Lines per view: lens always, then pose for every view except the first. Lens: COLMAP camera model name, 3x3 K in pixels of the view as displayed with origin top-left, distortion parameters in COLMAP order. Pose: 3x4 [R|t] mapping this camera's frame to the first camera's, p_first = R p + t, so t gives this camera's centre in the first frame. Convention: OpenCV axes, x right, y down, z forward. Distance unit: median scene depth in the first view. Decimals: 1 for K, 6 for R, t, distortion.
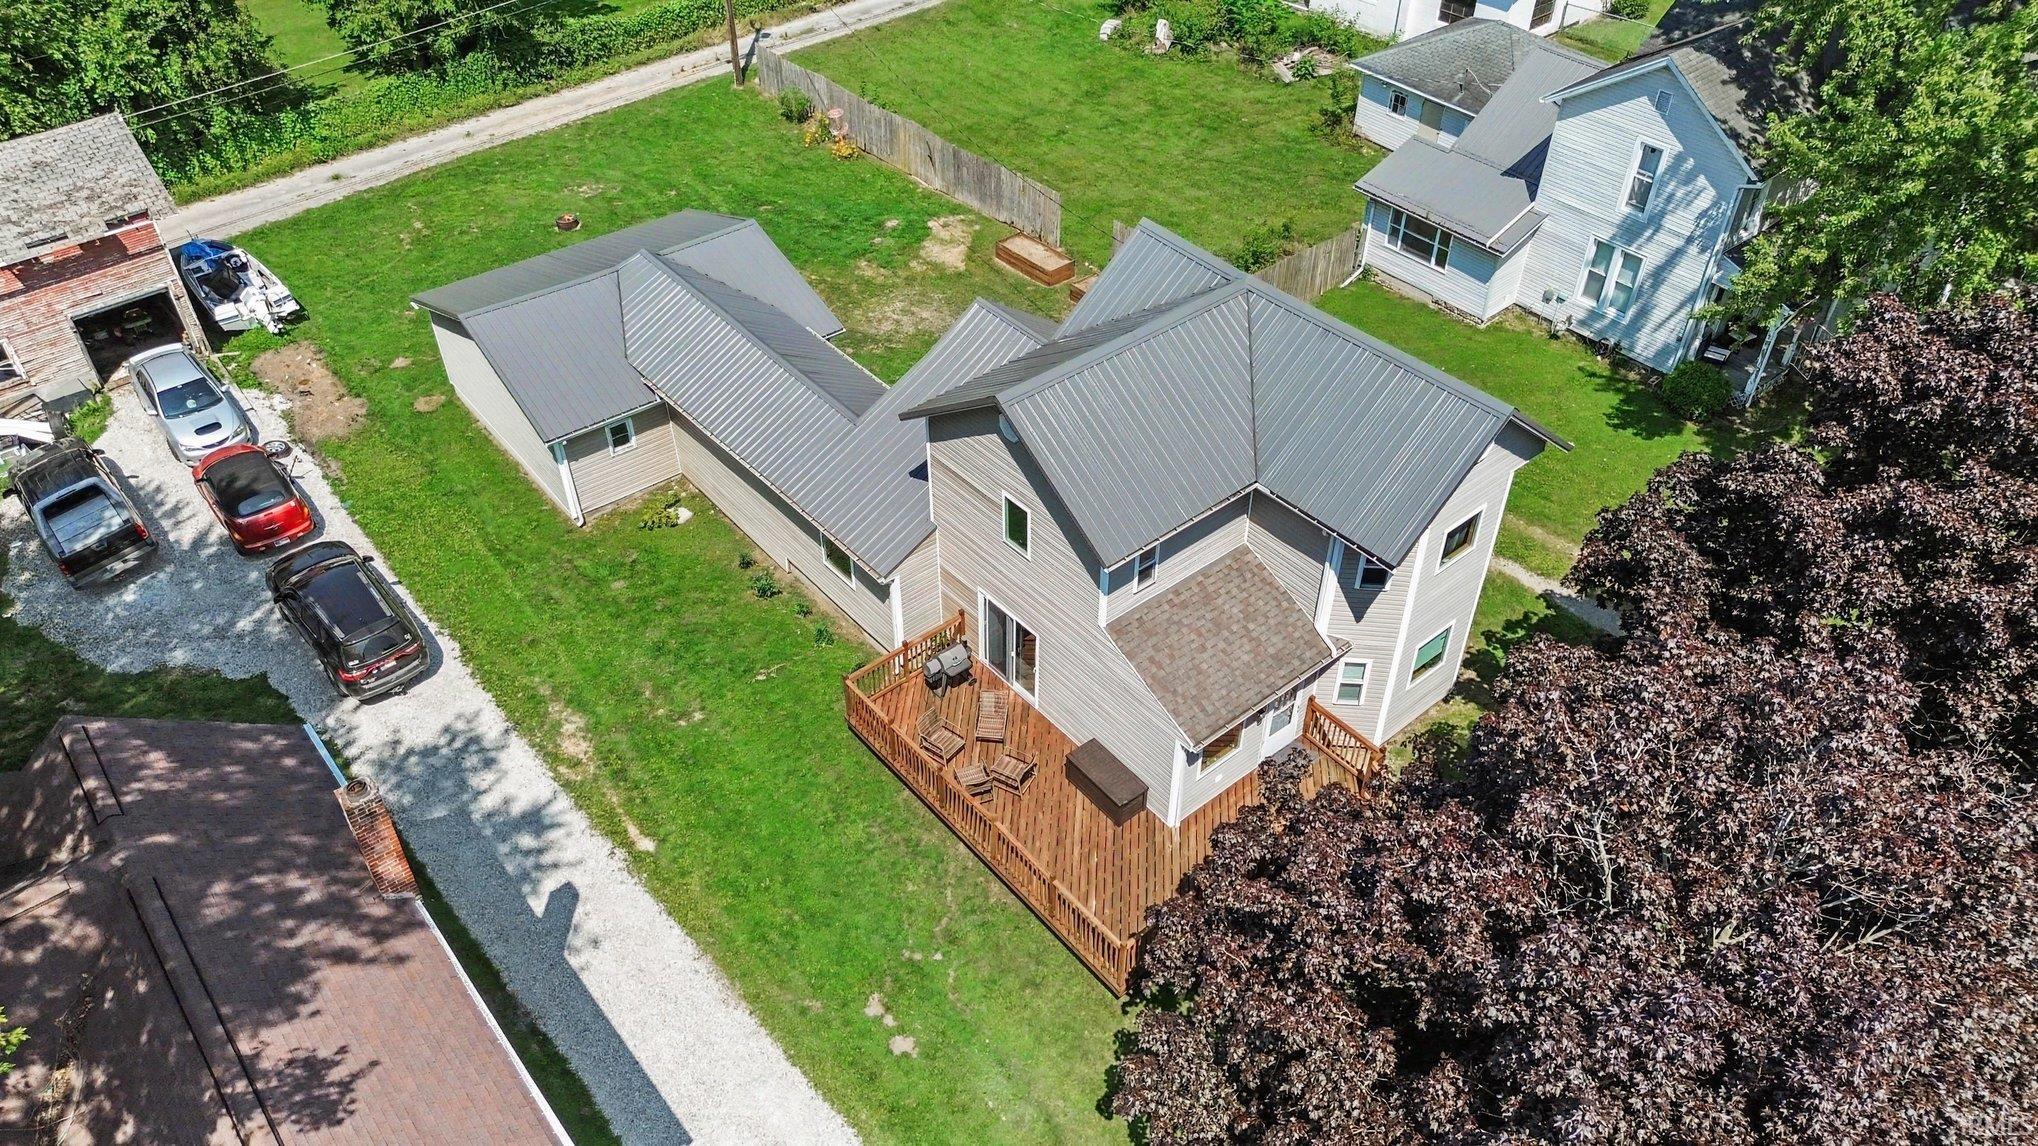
lens RADIAL K [[1445.0, 0, 1019.0], [0, 1445.0, 573.0], [0, 0, 1]] dist [-0.006587, -0.007657]
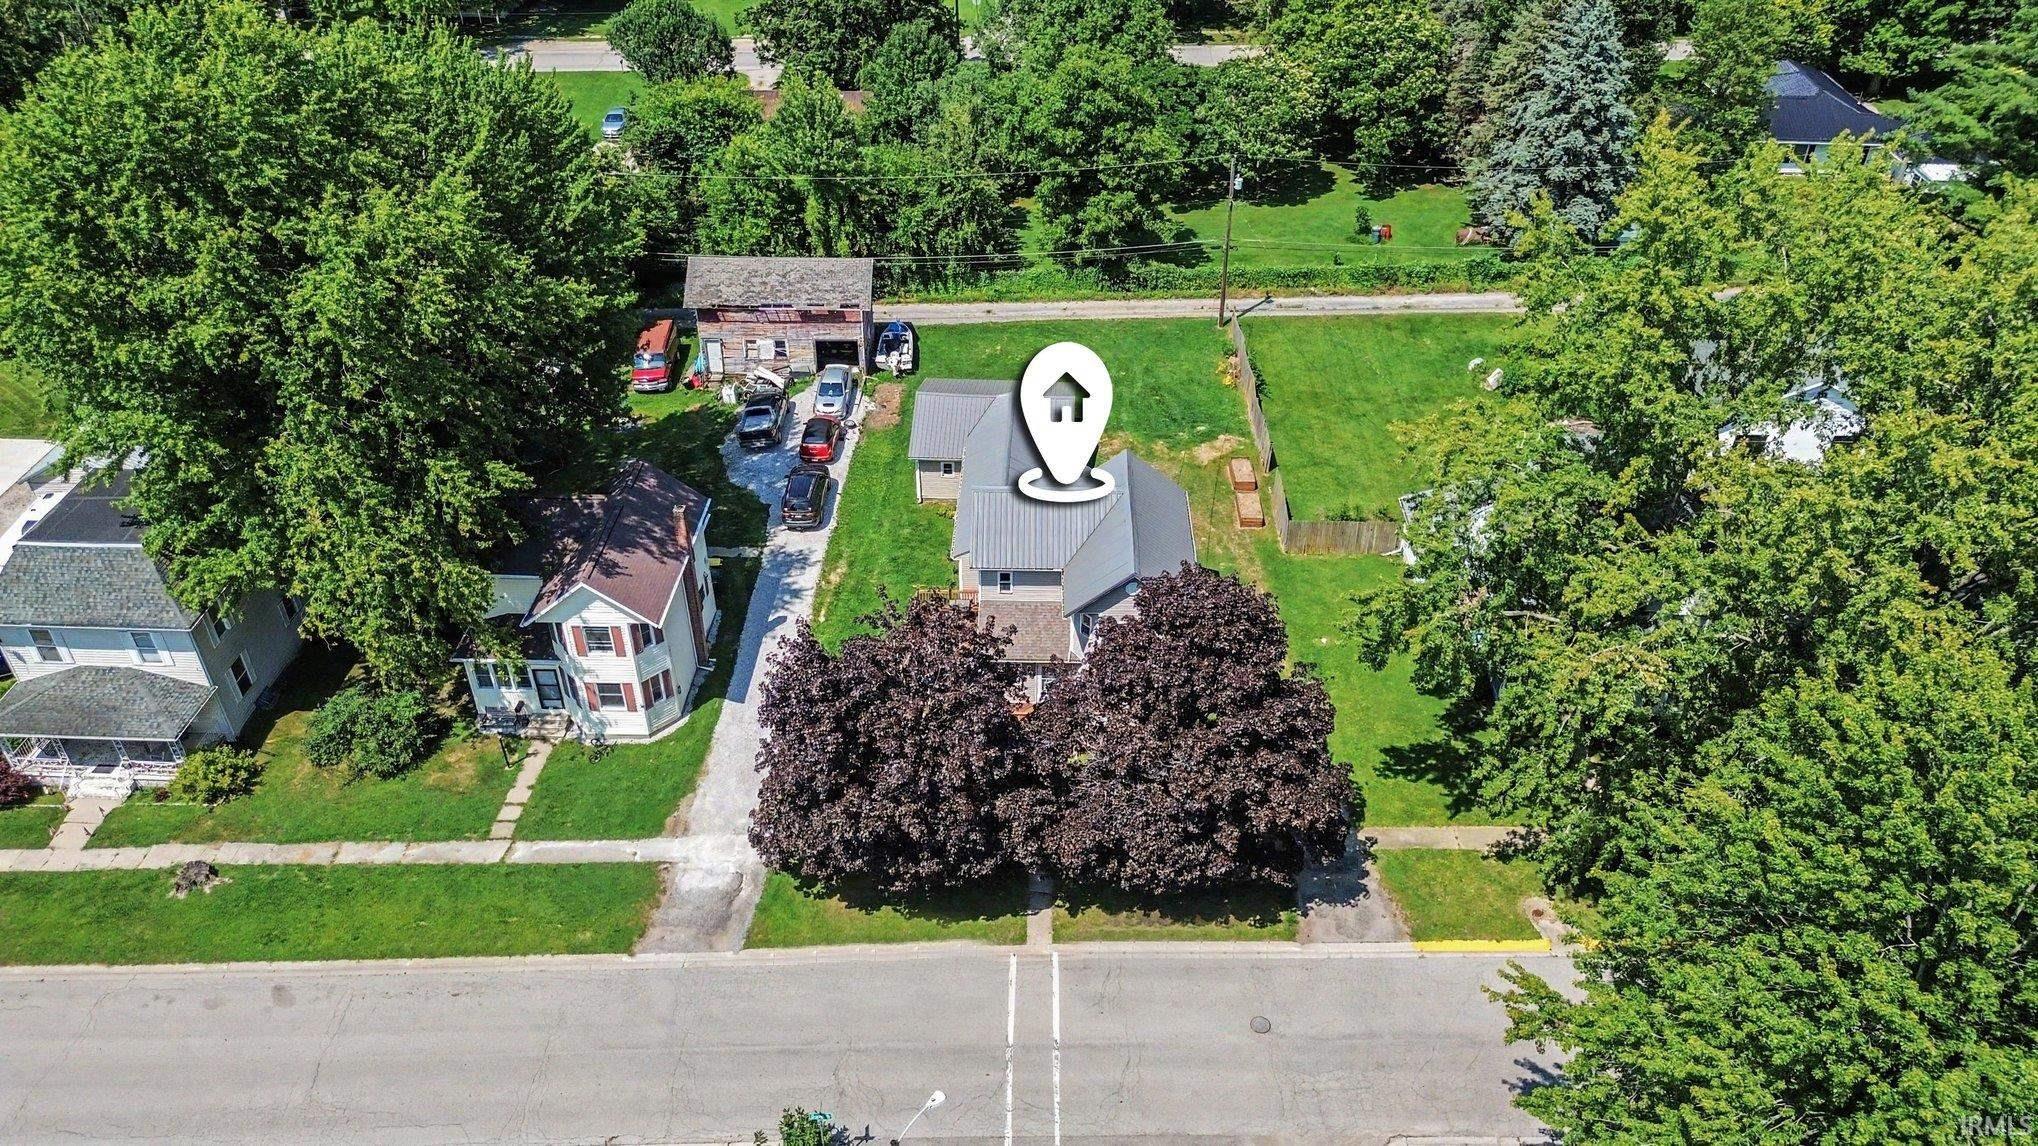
lens RADIAL K [[1445.0, 0, 1019.0], [0, 1445.0, 573.0], [0, 0, 1]] dist [-0.006587, -0.007657]
pose [[0.739745, 0.375897, -0.558102, 0.903971], [-0.429284, 0.902338, 0.038749, -0.075995], [0.518162, 0.210920, 0.828867, -0.562656]]
